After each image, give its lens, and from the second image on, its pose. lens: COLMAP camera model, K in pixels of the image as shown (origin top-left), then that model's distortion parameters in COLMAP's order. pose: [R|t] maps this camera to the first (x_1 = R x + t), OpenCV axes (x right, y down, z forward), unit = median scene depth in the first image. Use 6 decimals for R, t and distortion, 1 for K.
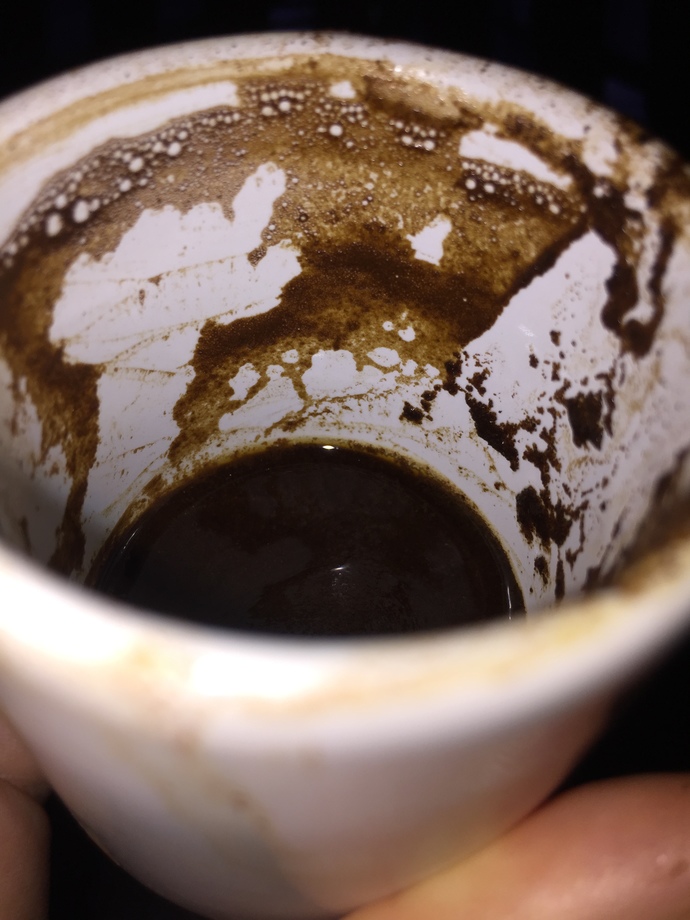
lens RADIAL K [[773.7, 0, 346.4], [0, 773.7, 457.1], [0, 0, 1]] dist [0.008775, -0.042130]
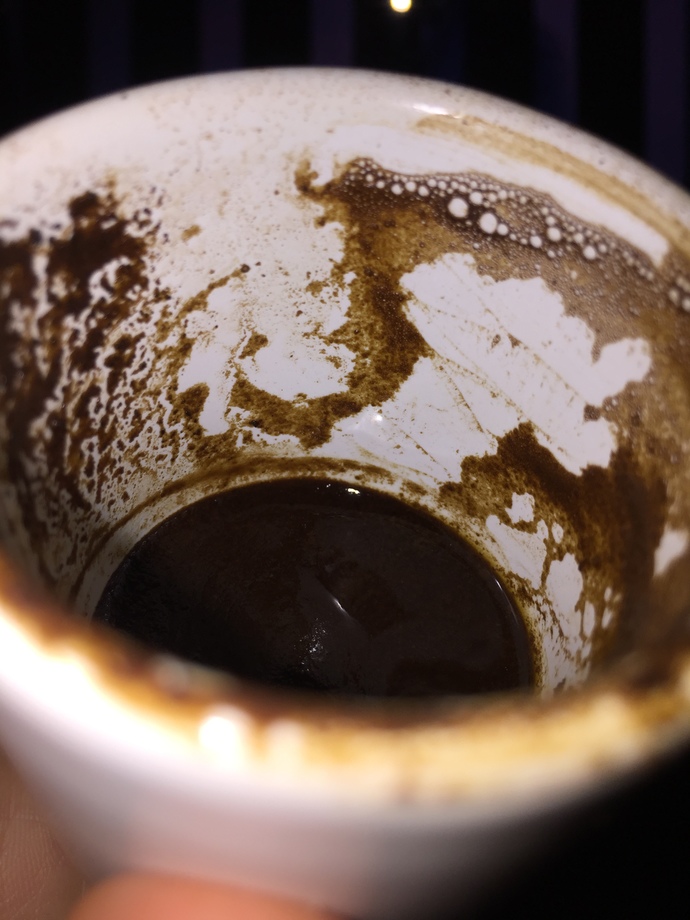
lens RADIAL K [[773.7, 0, 344.6], [0, 773.7, 463.4], [0, 0, 1]] dist [0.008775, -0.042130]
pose [[0.190391, 0.764360, -0.616040, 0.510157], [-0.851870, 0.440519, 0.283304, -0.286528], [0.487923, 0.470847, 0.735006, 0.250020]]
